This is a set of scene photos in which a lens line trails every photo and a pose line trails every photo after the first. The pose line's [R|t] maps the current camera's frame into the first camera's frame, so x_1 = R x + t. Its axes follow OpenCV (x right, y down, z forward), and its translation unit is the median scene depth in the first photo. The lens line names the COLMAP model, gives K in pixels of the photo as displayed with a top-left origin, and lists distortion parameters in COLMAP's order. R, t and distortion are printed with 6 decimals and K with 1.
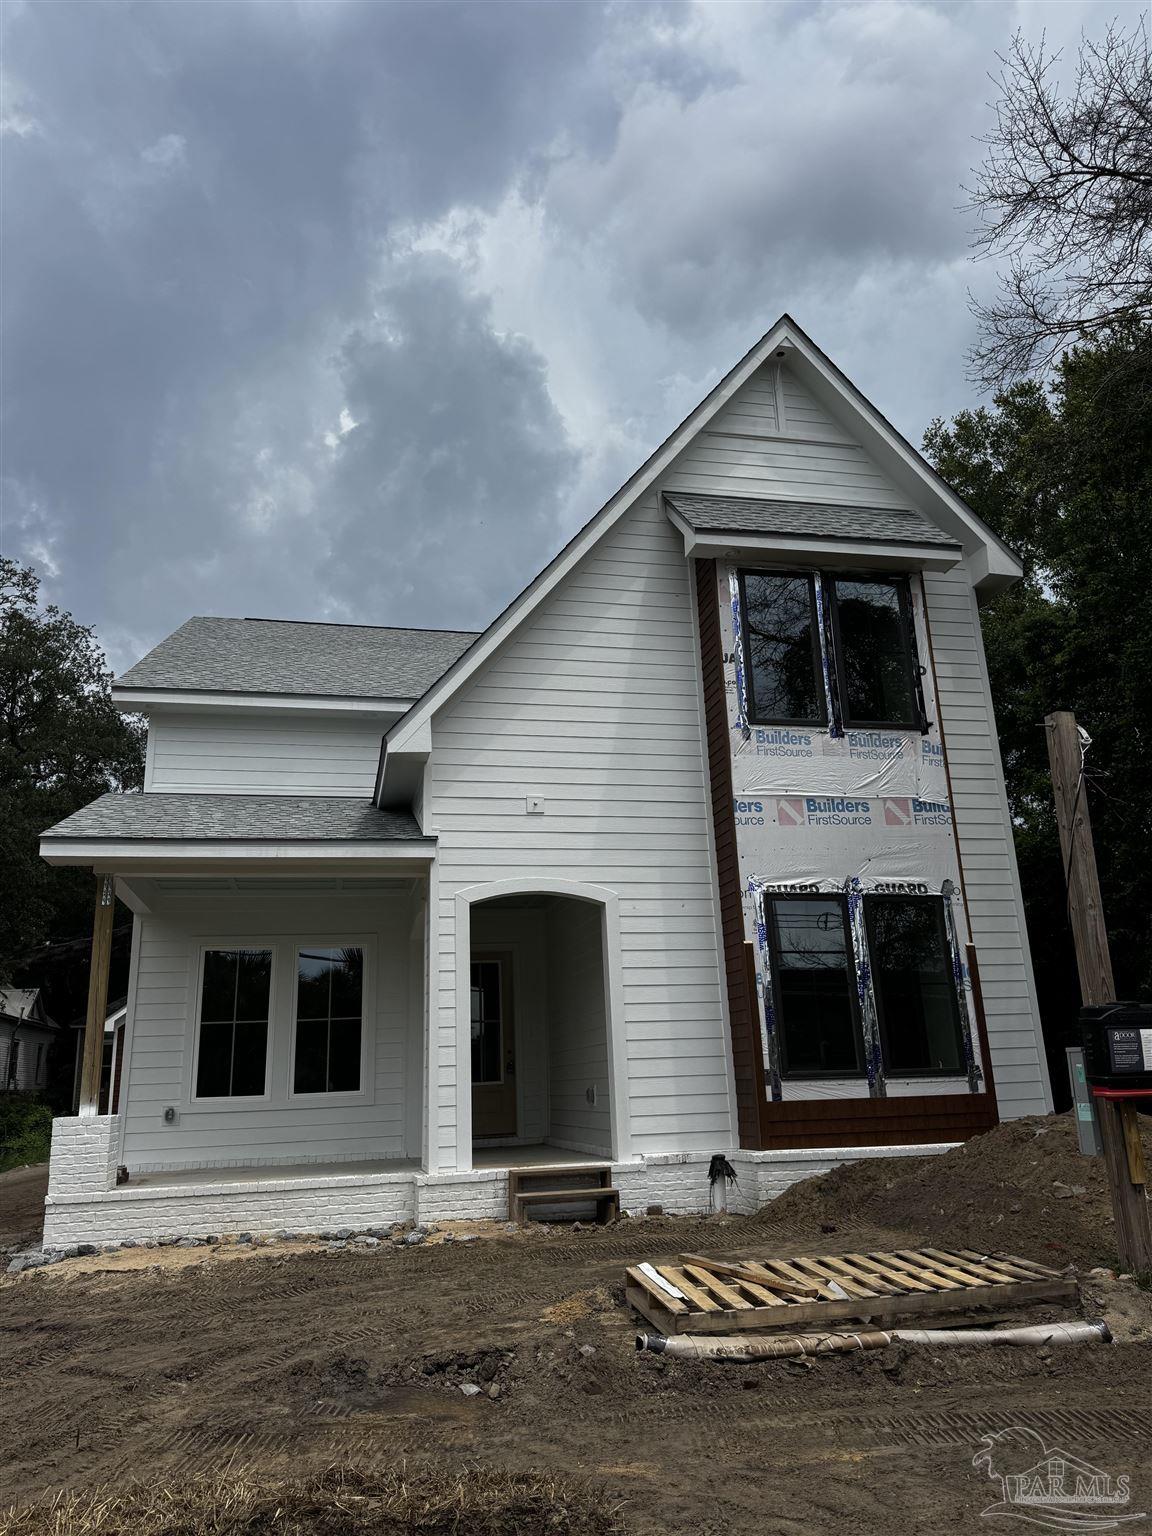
lens RADIAL K [[1085.8, 0, 571.7], [0, 1085.8, 765.0], [0, 0, 1]] dist [0.052340, -0.068178]
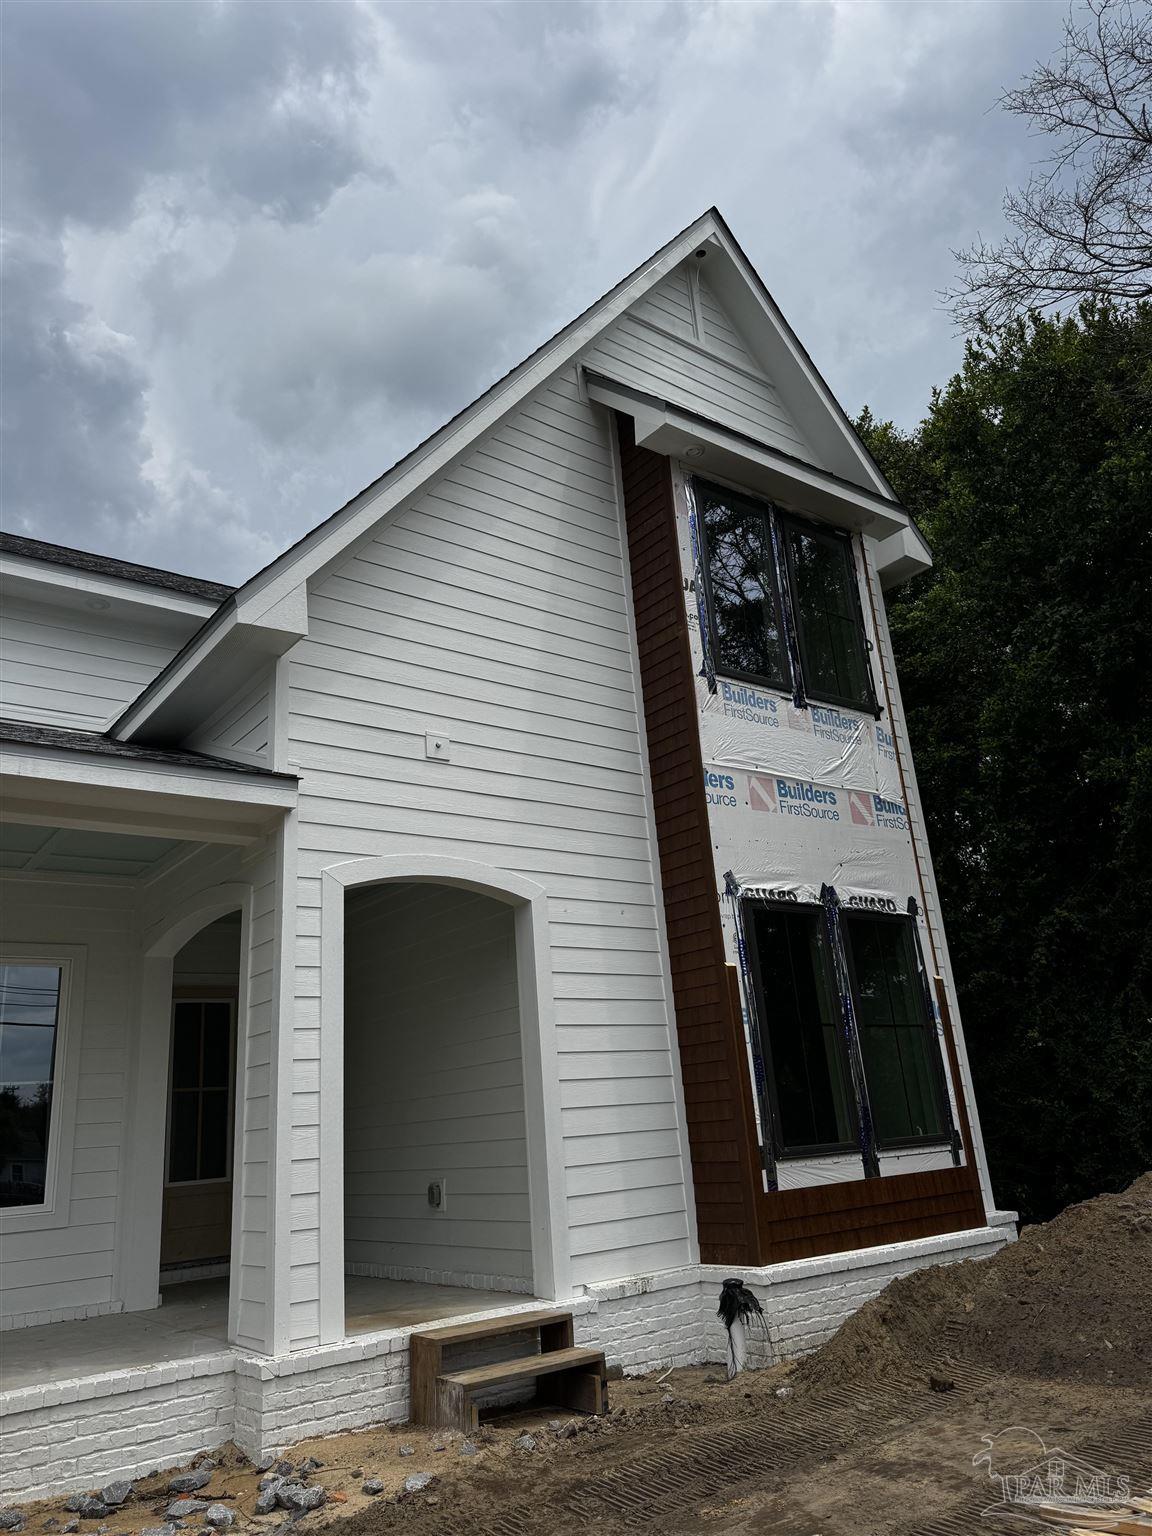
lens RADIAL K [[1085.8, 0, 563.4], [0, 1085.8, 759.9], [0, 0, 1]] dist [0.052340, -0.068178]
pose [[0.909348, 0.108274, 0.401700, -0.228839], [-0.081348, 0.993178, -0.083549, 0.093983], [-0.408005, 0.043298, 0.911952, 0.369186]]
